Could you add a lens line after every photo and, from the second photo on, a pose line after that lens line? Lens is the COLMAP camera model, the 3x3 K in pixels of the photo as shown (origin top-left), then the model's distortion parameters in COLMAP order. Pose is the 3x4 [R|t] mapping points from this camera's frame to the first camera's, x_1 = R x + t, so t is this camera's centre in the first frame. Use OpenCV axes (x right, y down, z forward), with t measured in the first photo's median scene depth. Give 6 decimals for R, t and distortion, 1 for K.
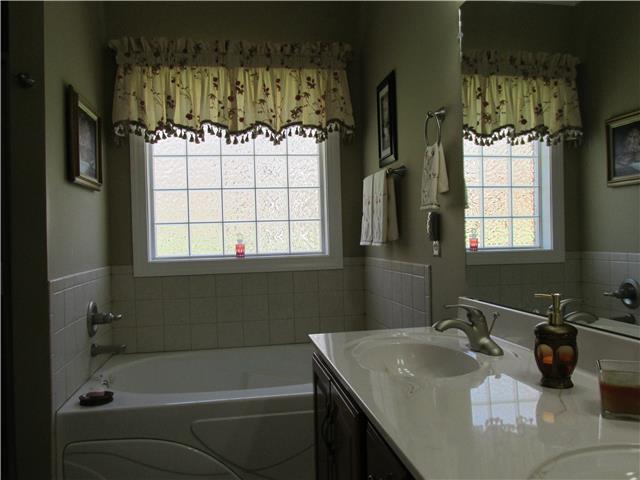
lens RADIAL K [[540.0, 0, 320.0], [0, 540.0, 240.3], [0, 0, 1]] dist [-0.018576, 0.000316]
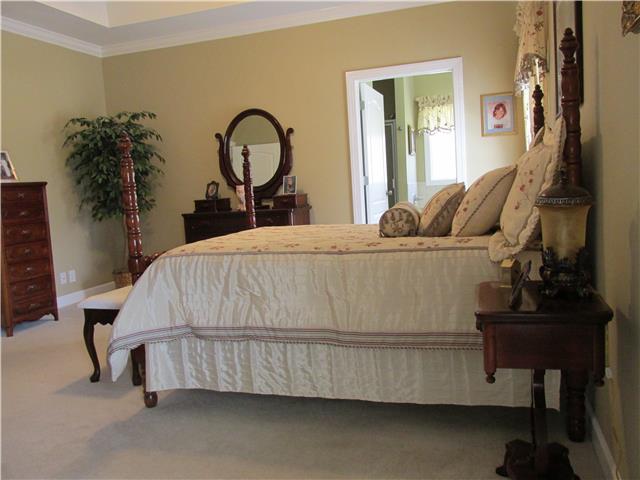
lens RADIAL K [[540.0, 0, 320.6], [0, 540.0, 239.9], [0, 0, 1]] dist [-0.018576, 0.000316]
pose [[0.886806, 0.016270, -0.461854, 0.444201], [0.034615, 0.994234, 0.101489, 0.043775], [0.460843, -0.105988, 0.881130, -1.678553]]
